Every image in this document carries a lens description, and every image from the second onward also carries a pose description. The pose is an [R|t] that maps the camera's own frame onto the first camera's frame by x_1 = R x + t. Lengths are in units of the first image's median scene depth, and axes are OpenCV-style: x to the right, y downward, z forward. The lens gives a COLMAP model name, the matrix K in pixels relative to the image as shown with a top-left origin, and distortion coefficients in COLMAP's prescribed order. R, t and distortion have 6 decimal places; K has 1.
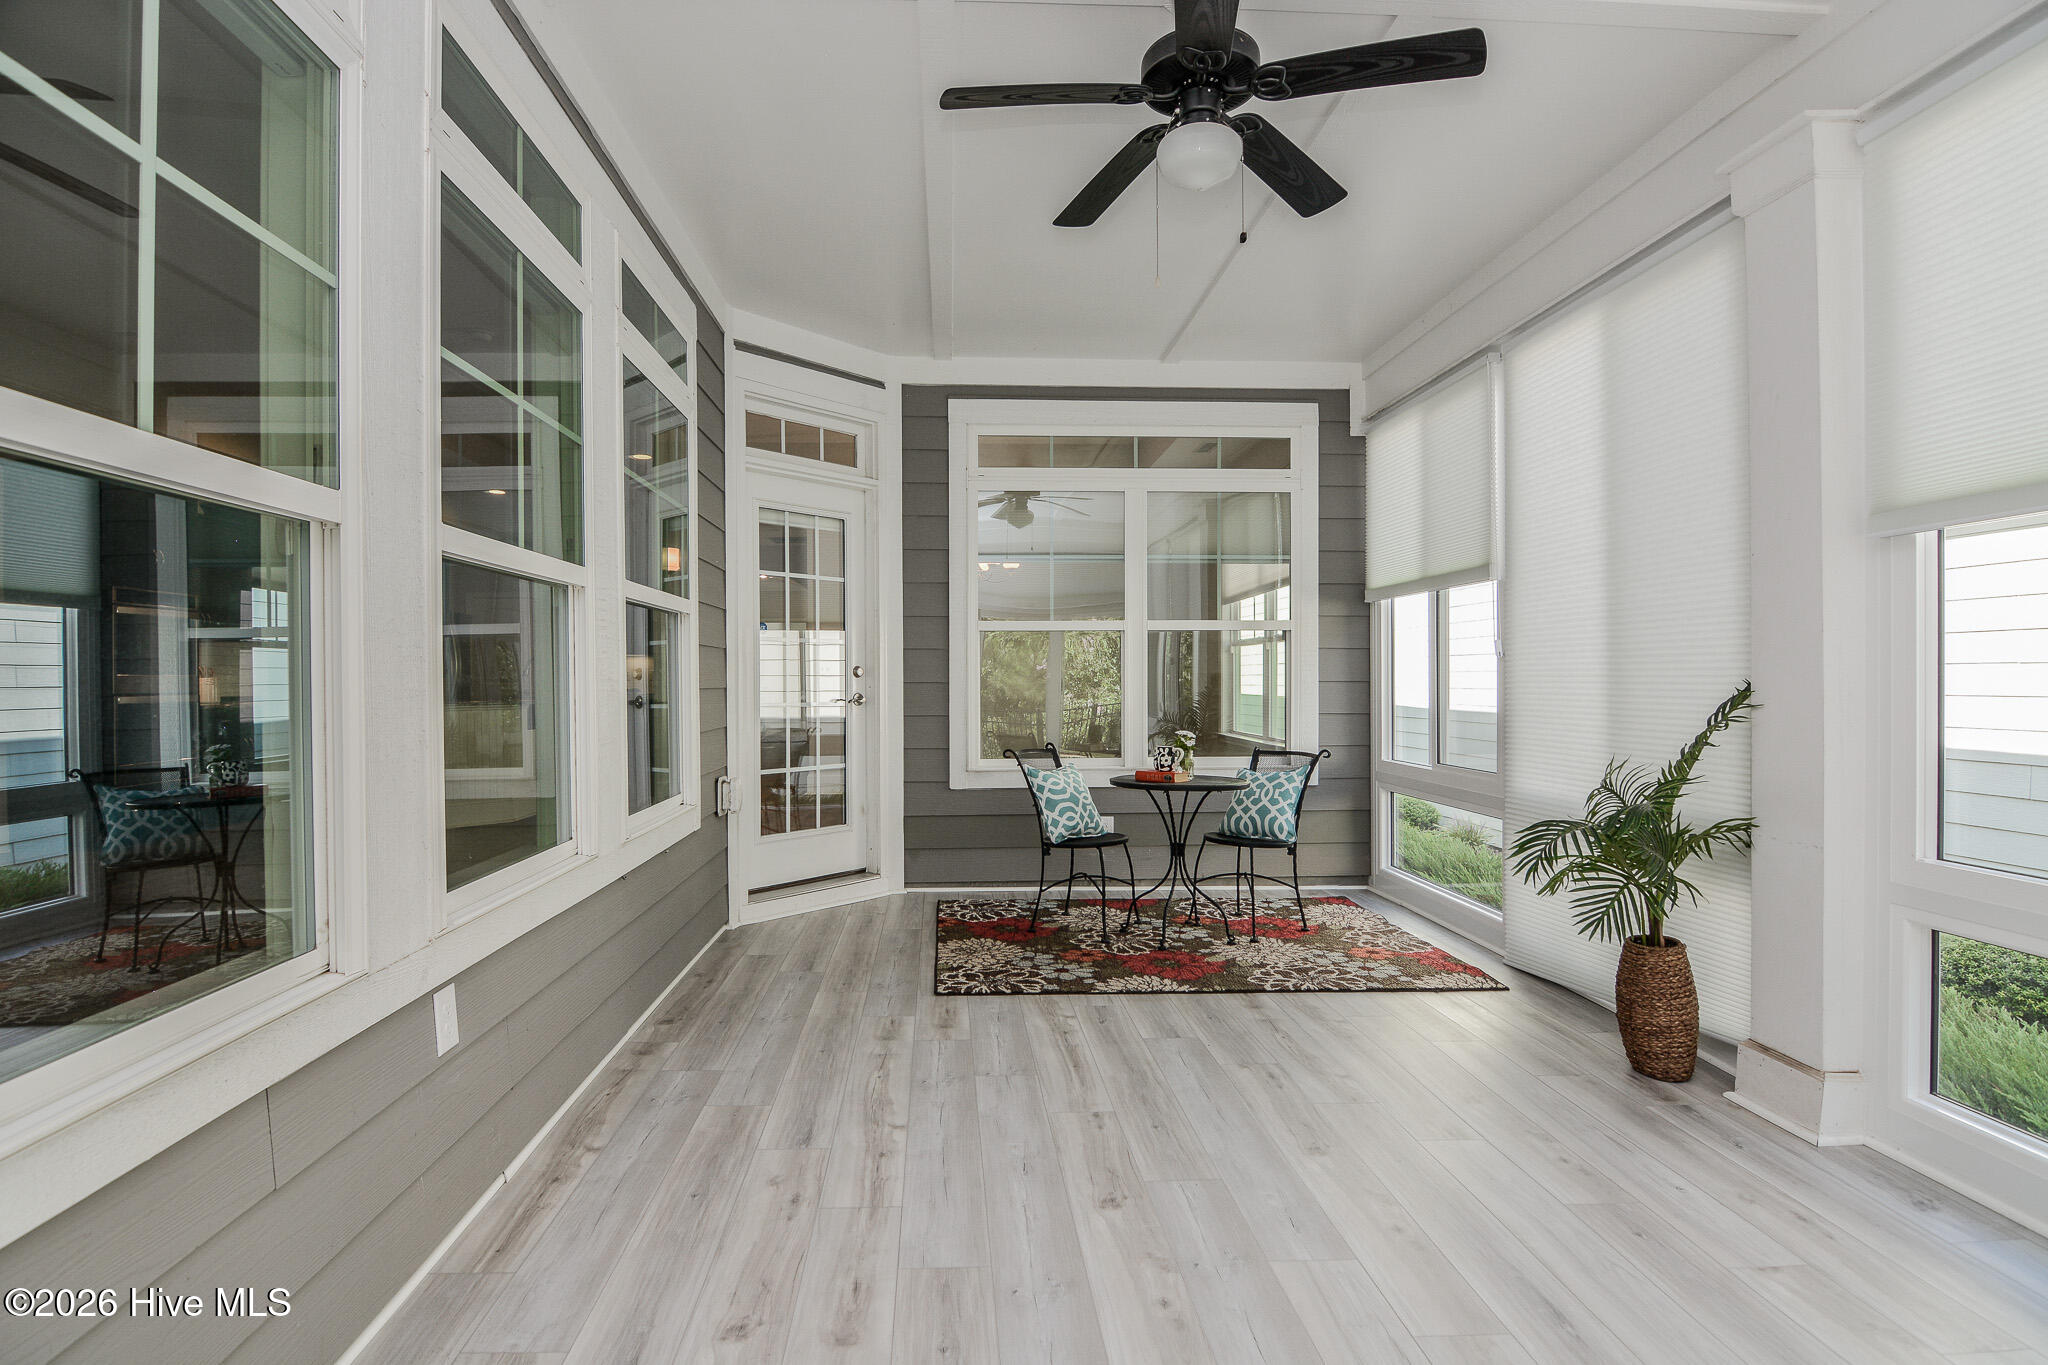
lens RADIAL K [[1003.2, 0, 1016.1], [0, 1003.2, 681.4], [0, 0, 1]] dist [0.001384, -0.001332]
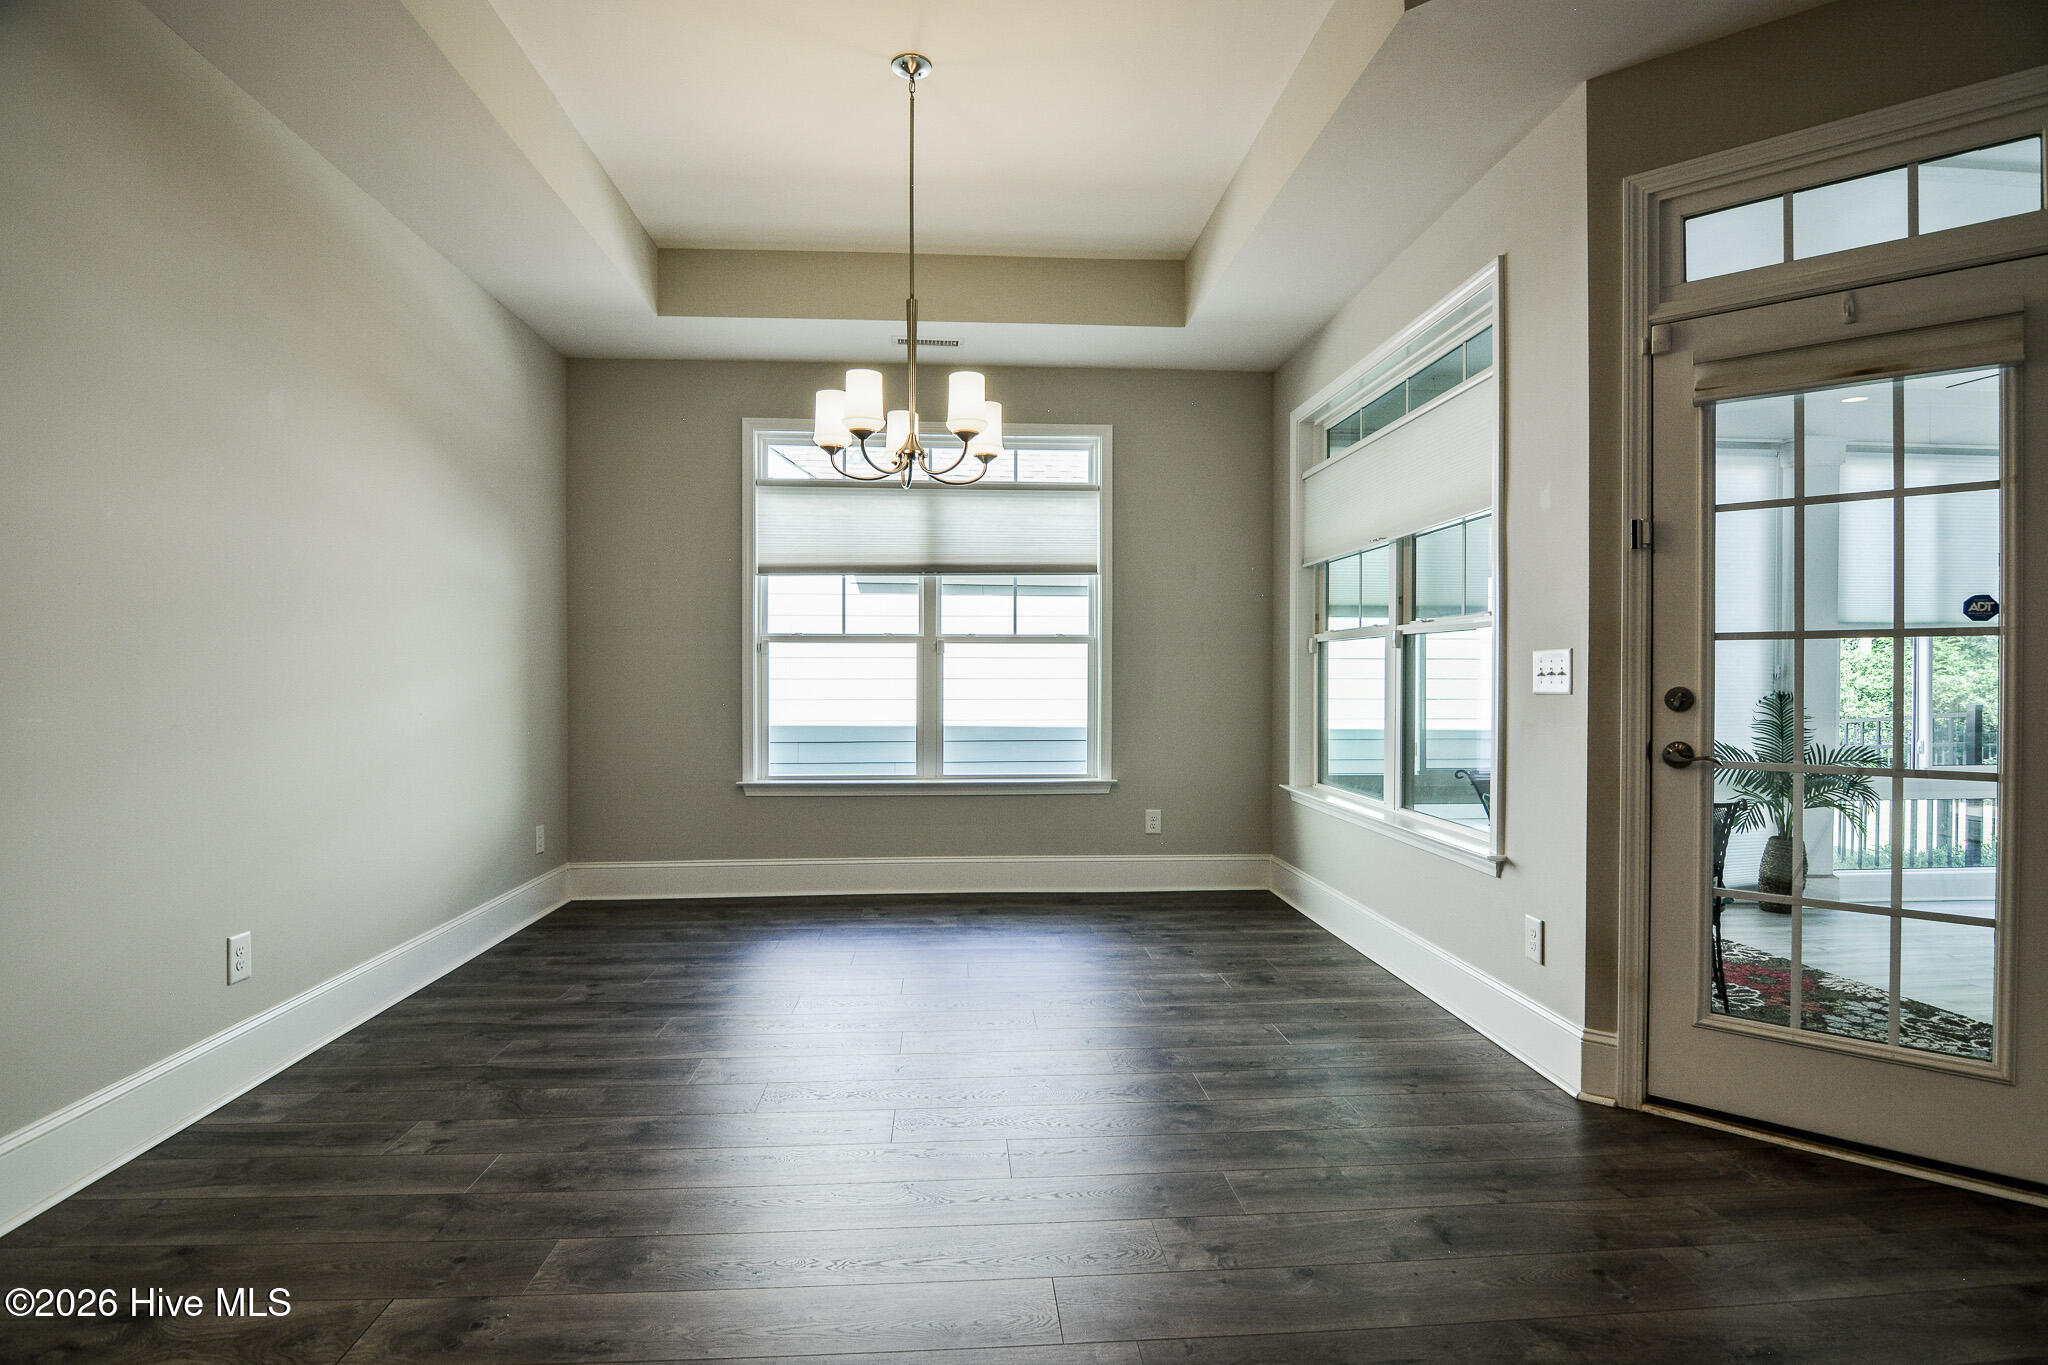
lens RADIAL K [[1003.2, 0, 1037.4], [0, 1003.2, 691.3], [0, 0, 1]] dist [0.001384, -0.001332]
pose [[0.012002, -0.001534, 0.999927, -0.931804], [0.007243, 0.999973, 0.001447, -0.026420], [-0.999902, 0.007225, 0.012013, 1.802299]]
